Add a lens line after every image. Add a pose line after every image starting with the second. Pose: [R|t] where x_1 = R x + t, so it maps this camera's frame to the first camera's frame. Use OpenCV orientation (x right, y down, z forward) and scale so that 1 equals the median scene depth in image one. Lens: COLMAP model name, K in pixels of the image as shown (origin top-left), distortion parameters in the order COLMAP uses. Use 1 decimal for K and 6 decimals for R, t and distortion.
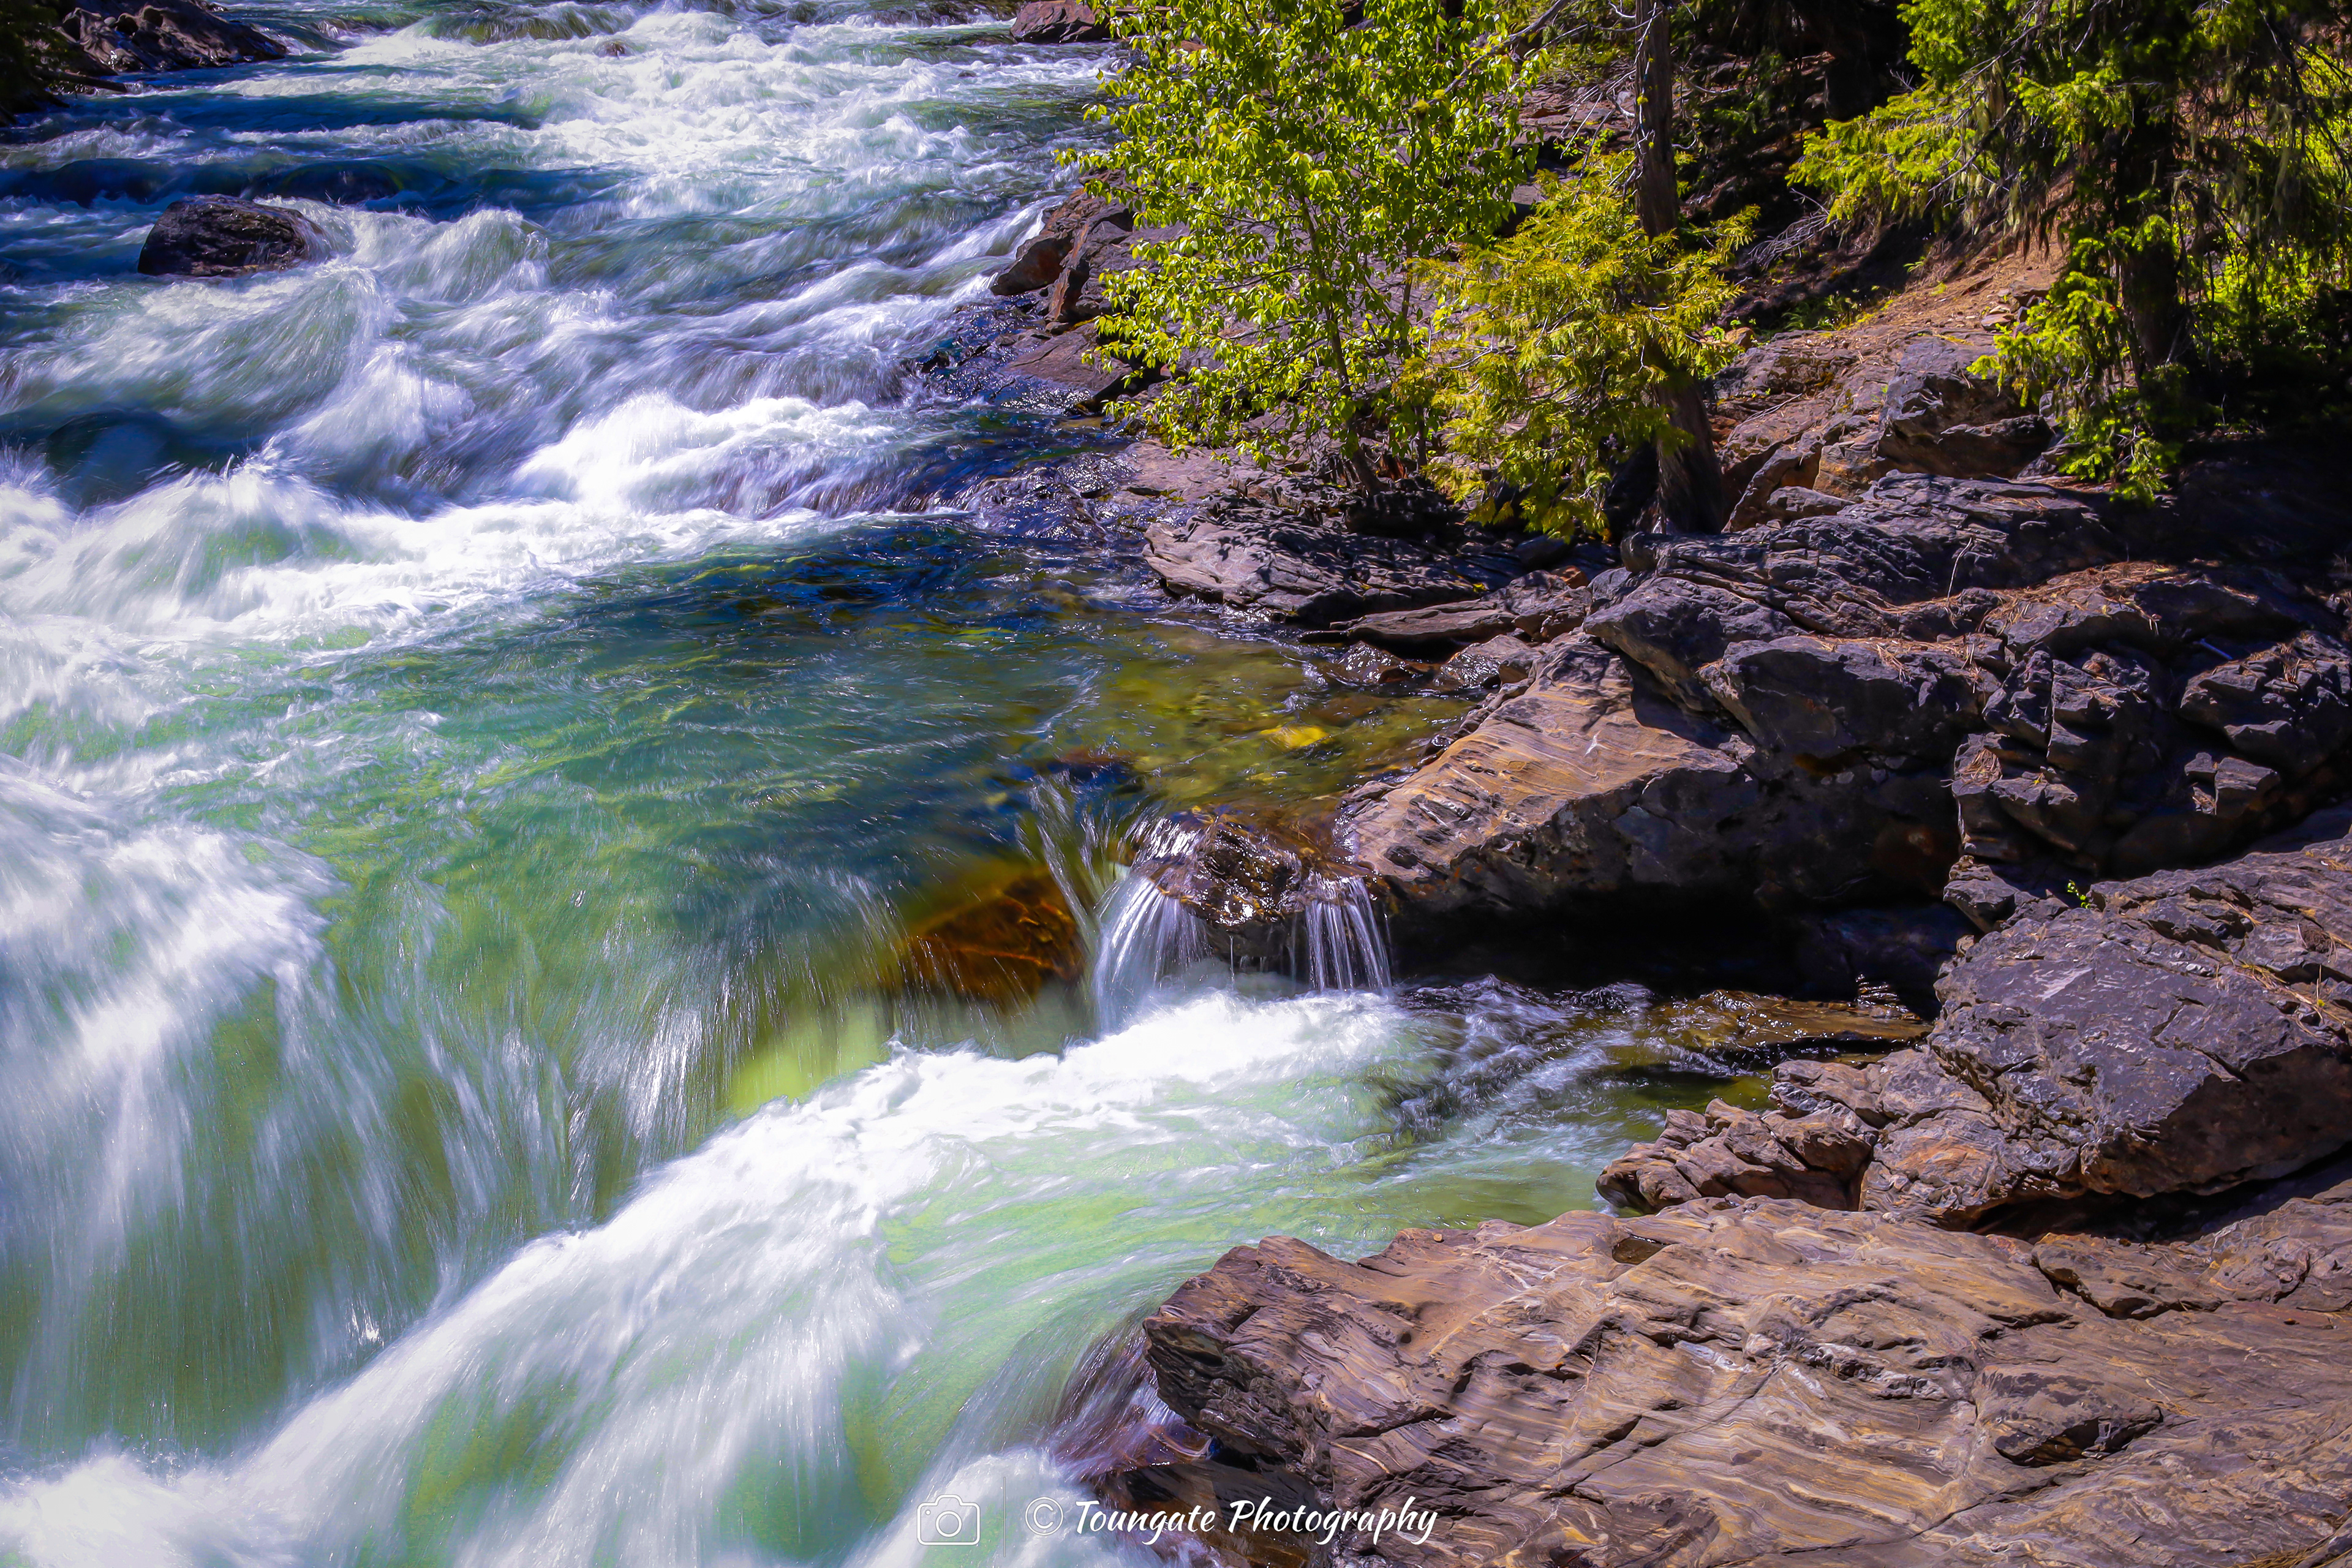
lens RADIAL K [[3932.0, 0, 1127.2], [0, 3932.0, 782.3], [0, 0, 1]] dist [0.028139, -0.029205]
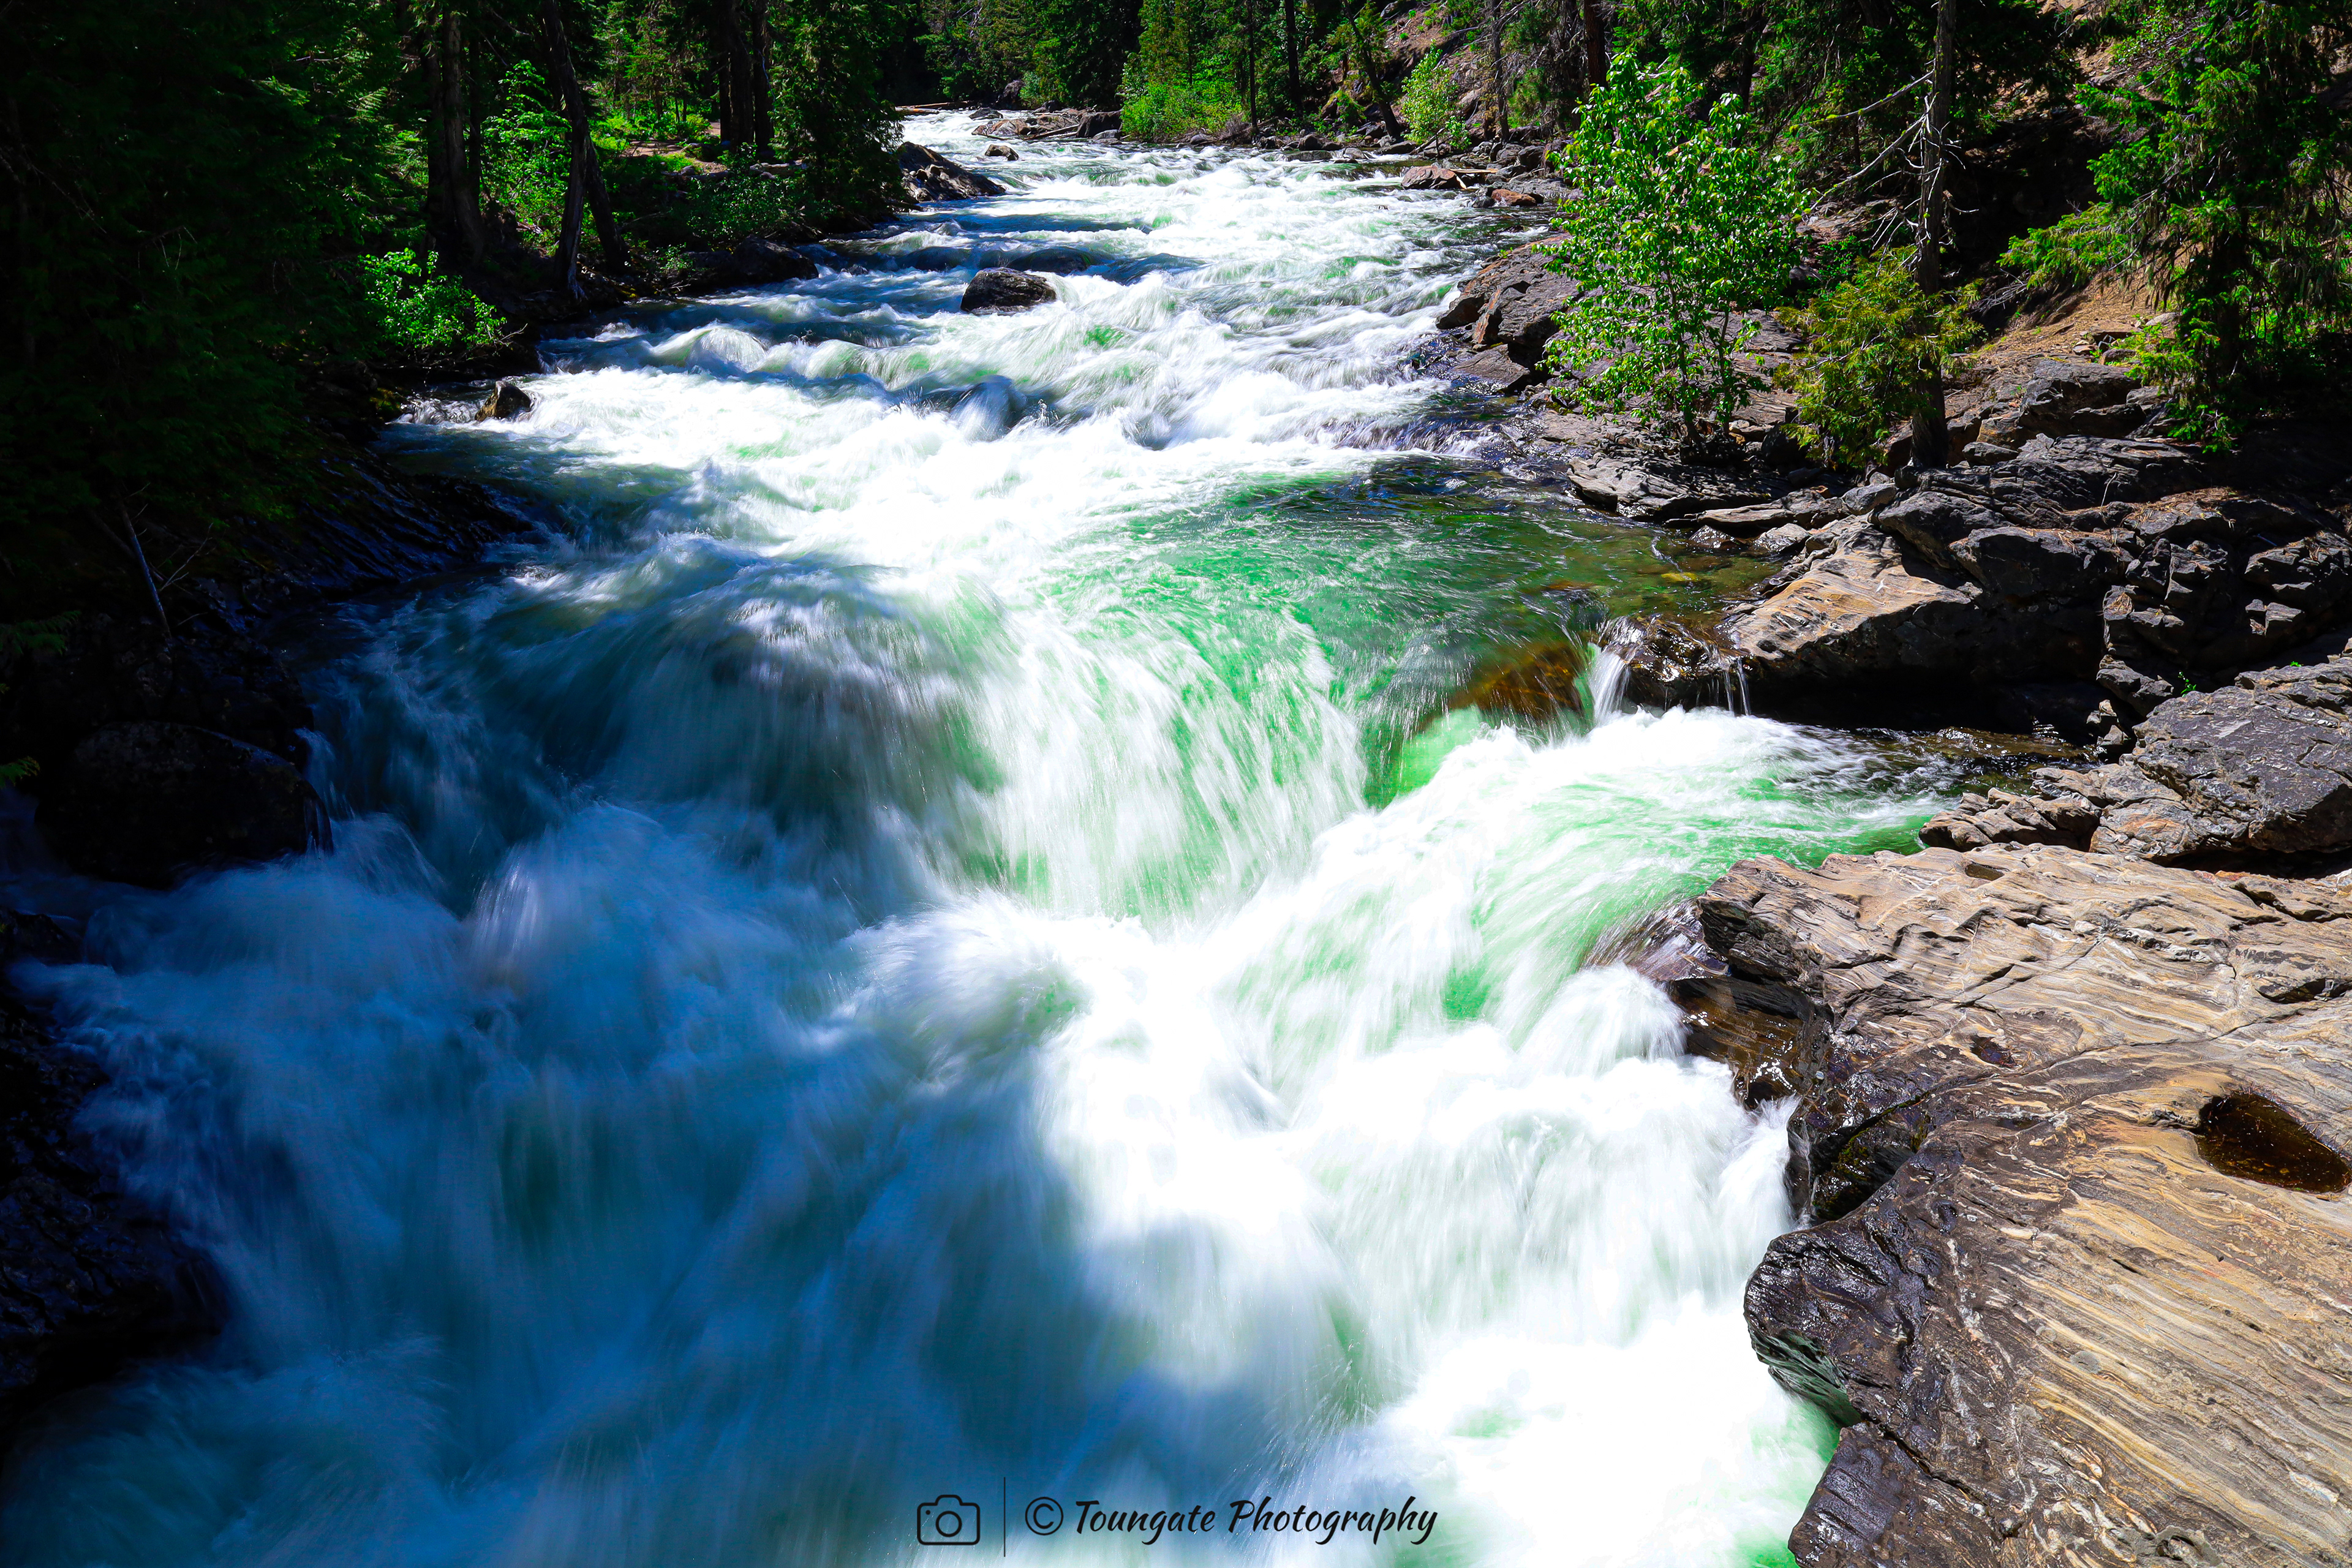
lens RADIAL K [[2121.9, 0, 1185.6], [0, 2121.9, 774.6], [0, 0, 1]] dist [0.018924, -0.021568]
pose [[0.994543, 0.036836, -0.097606, -0.102240], [-0.028738, 0.996126, 0.083106, 0.004833], [0.100289, -0.079847, 0.991749, 0.013600]]
